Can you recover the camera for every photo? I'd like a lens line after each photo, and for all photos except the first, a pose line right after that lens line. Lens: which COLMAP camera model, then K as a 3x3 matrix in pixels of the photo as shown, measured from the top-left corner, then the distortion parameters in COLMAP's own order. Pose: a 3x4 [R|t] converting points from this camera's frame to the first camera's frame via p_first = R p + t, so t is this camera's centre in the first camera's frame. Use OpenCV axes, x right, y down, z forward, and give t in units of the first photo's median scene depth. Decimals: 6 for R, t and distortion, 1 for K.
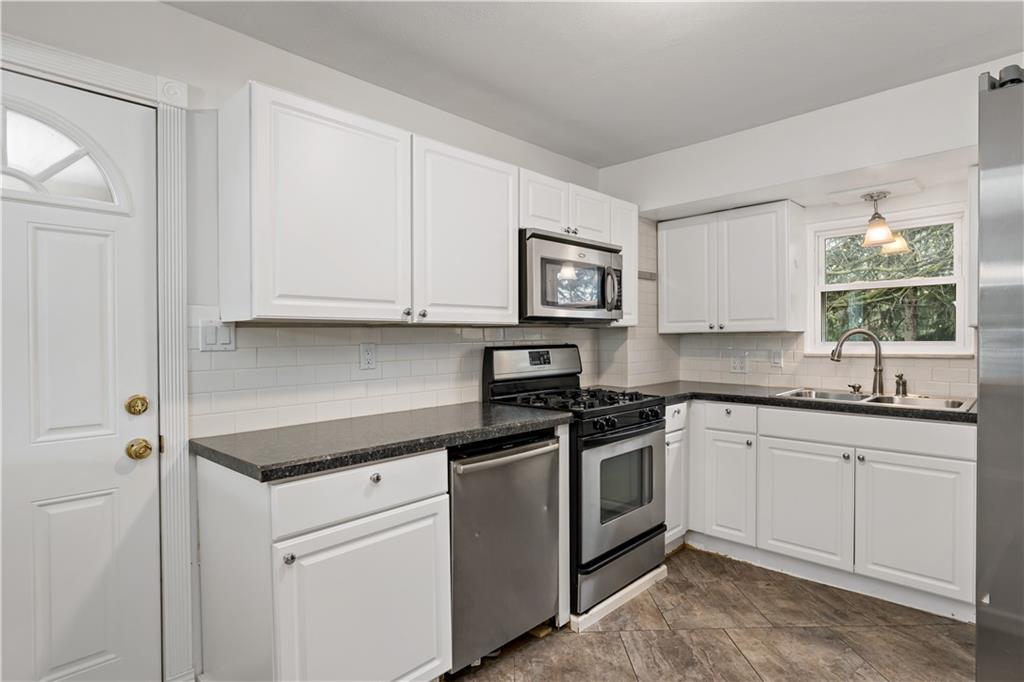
lens RADIAL K [[535.2, 0, 511.8], [0, 535.2, 340.0], [0, 0, 1]] dist [-0.000443, 0.002588]
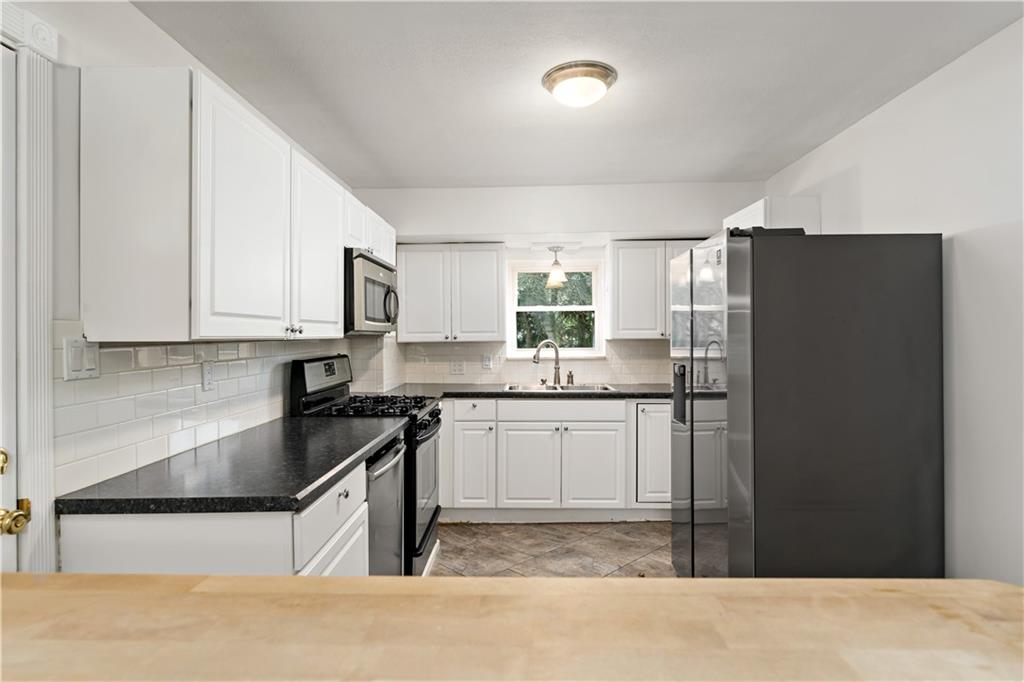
lens RADIAL K [[535.2, 0, 502.8], [0, 535.2, 335.5], [0, 0, 1]] dist [-0.000443, 0.002588]
pose [[0.749210, 0.001518, 0.662330, -0.405491], [0.005660, 0.999946, -0.008694, -0.021505], [-0.662308, 0.010262, 0.749162, 0.009522]]
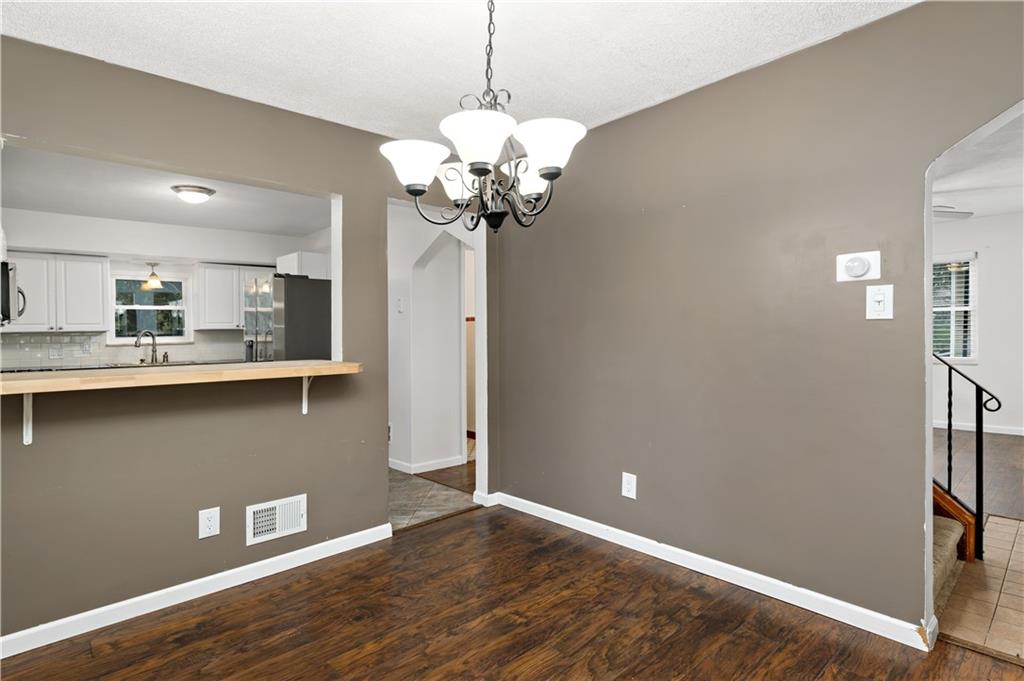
lens RADIAL K [[535.2, 0, 513.0], [0, 535.2, 334.1], [0, 0, 1]] dist [-0.000443, 0.002588]
pose [[0.060388, 0.004590, 0.998164, -1.292593], [0.021339, 0.999755, -0.005889, 0.035658], [-0.997947, 0.021655, 0.060275, -0.482971]]
